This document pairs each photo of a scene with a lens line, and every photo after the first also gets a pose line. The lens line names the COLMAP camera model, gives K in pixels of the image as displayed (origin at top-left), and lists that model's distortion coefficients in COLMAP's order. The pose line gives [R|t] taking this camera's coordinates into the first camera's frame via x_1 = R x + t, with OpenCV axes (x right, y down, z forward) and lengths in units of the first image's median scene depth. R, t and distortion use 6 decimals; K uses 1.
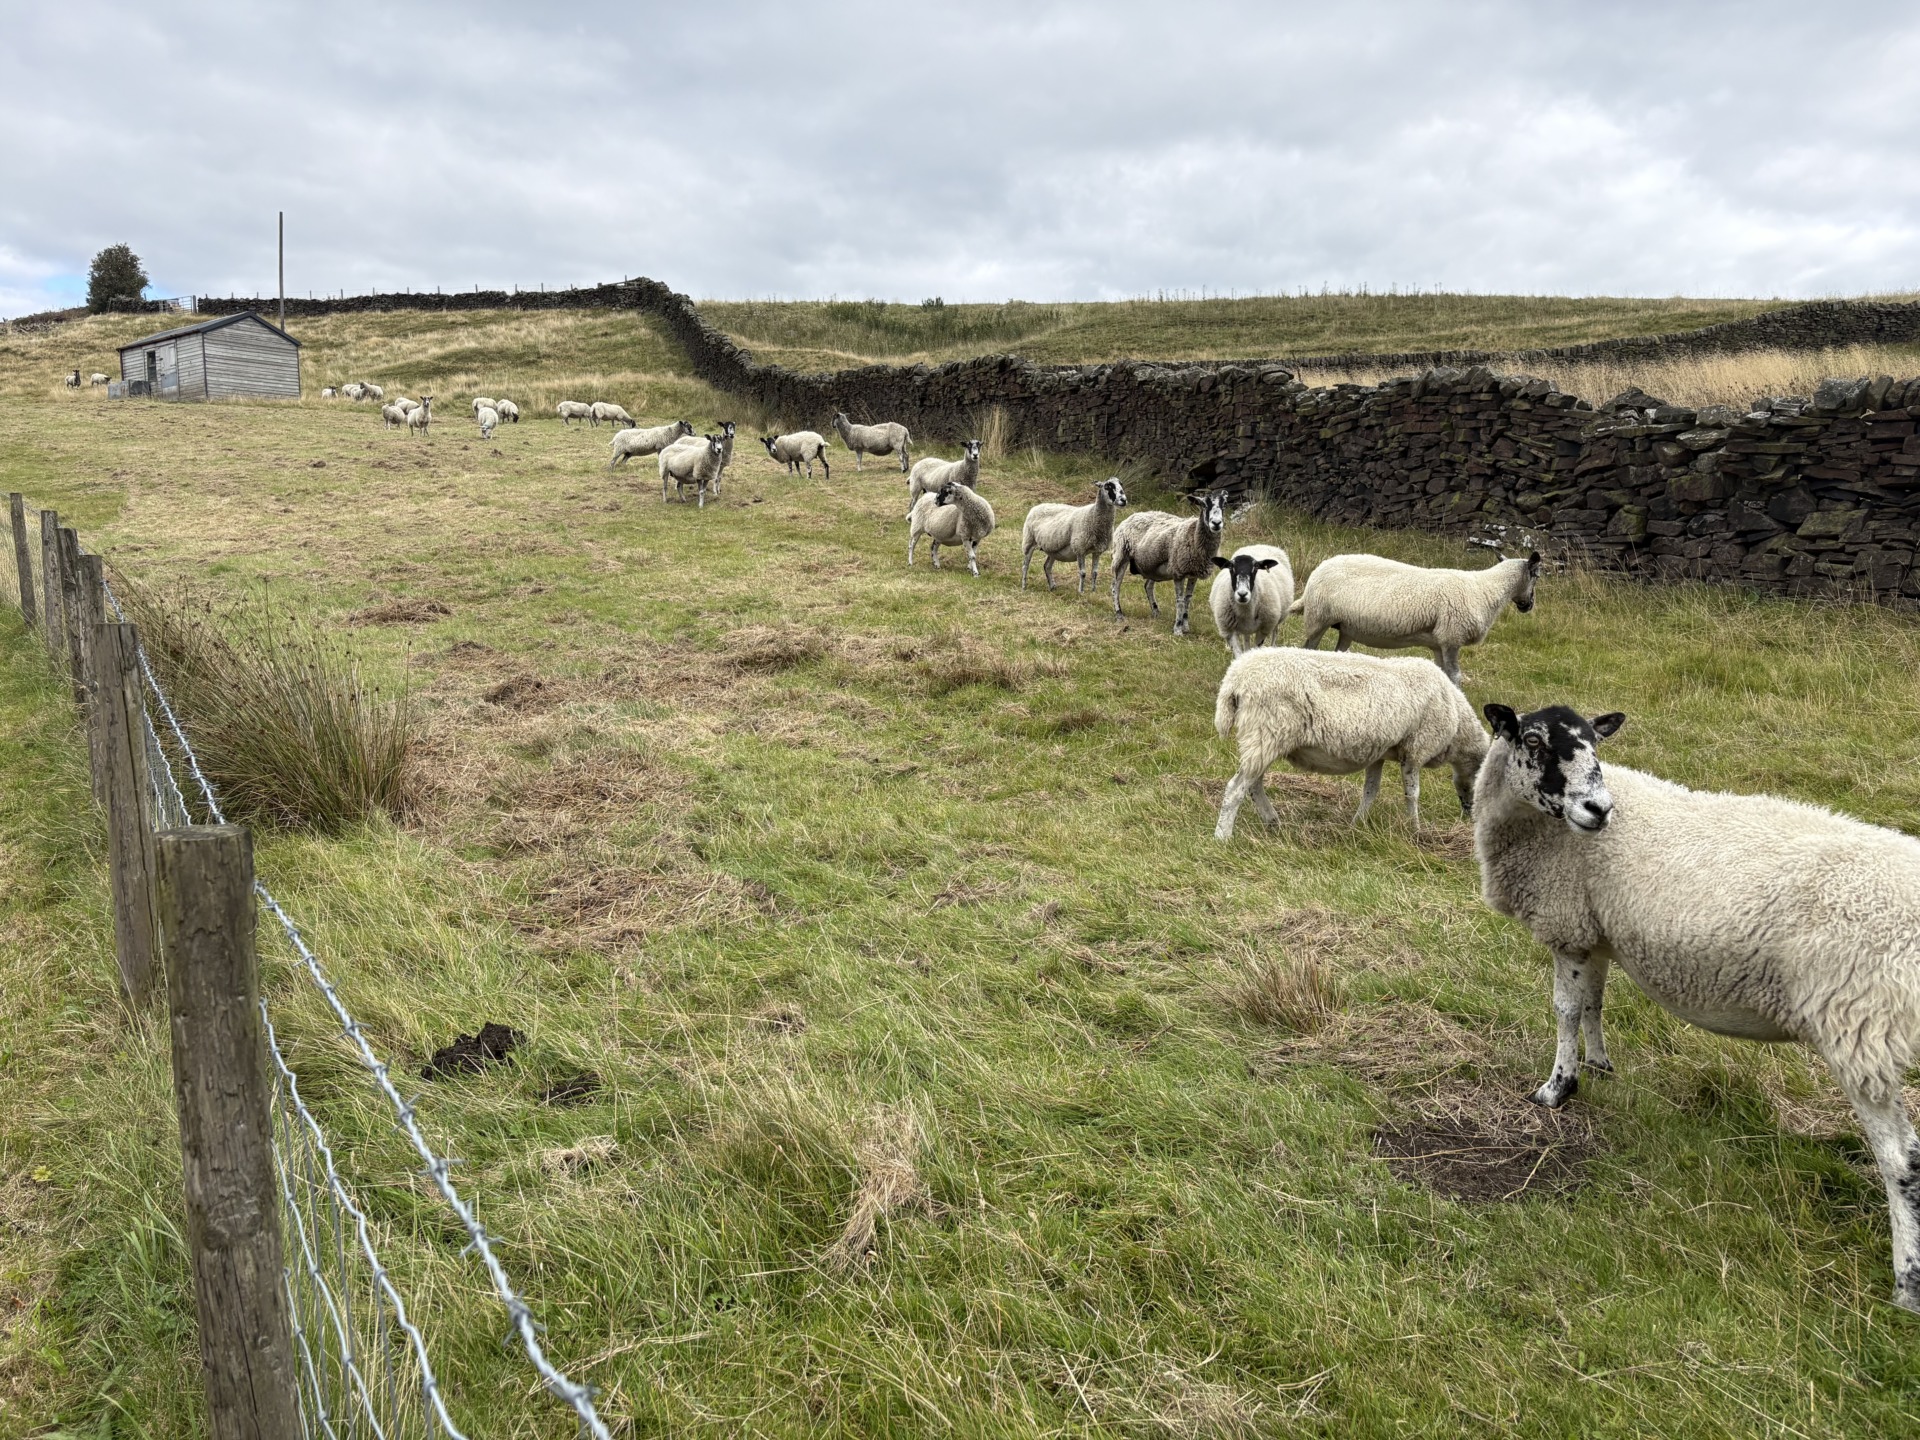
lens RADIAL K [[1458.0, 0, 960.0], [0, 1458.0, 720.0], [0, 0, 1]] dist [0.029429, 0.000488]
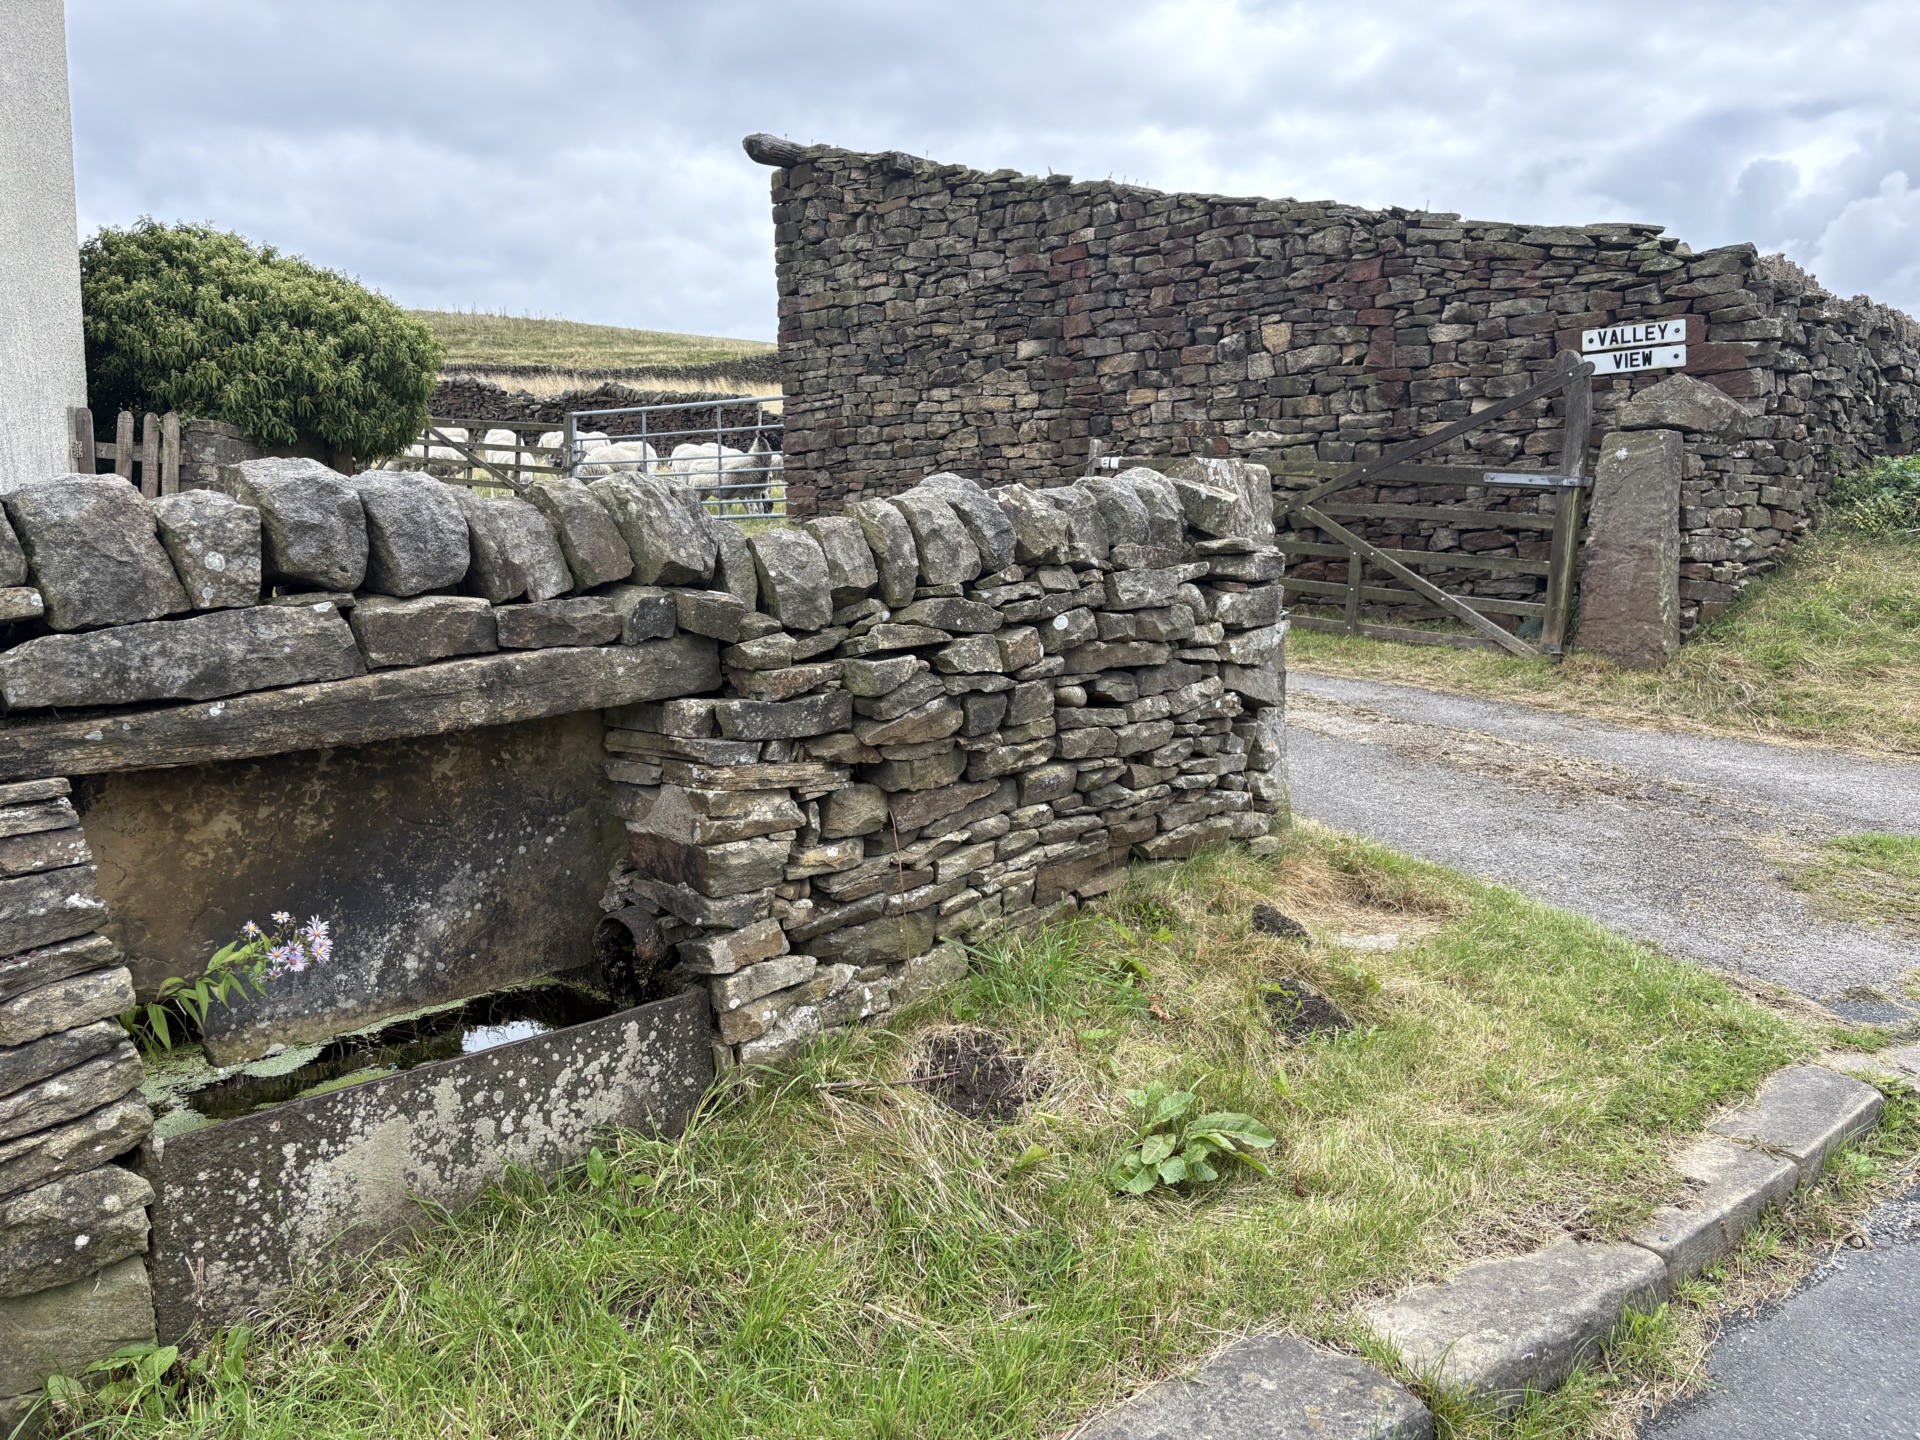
lens RADIAL K [[1458.0, 0, 960.0], [0, 1458.0, 720.0], [0, 0, 1]] dist [0.029429, 0.000488]
pose [[0.866198, -0.057510, 0.496380, -0.035514], [0.059303, 0.998166, 0.012161, 0.071059], [-0.496169, 0.018903, 0.868020, -0.307770]]
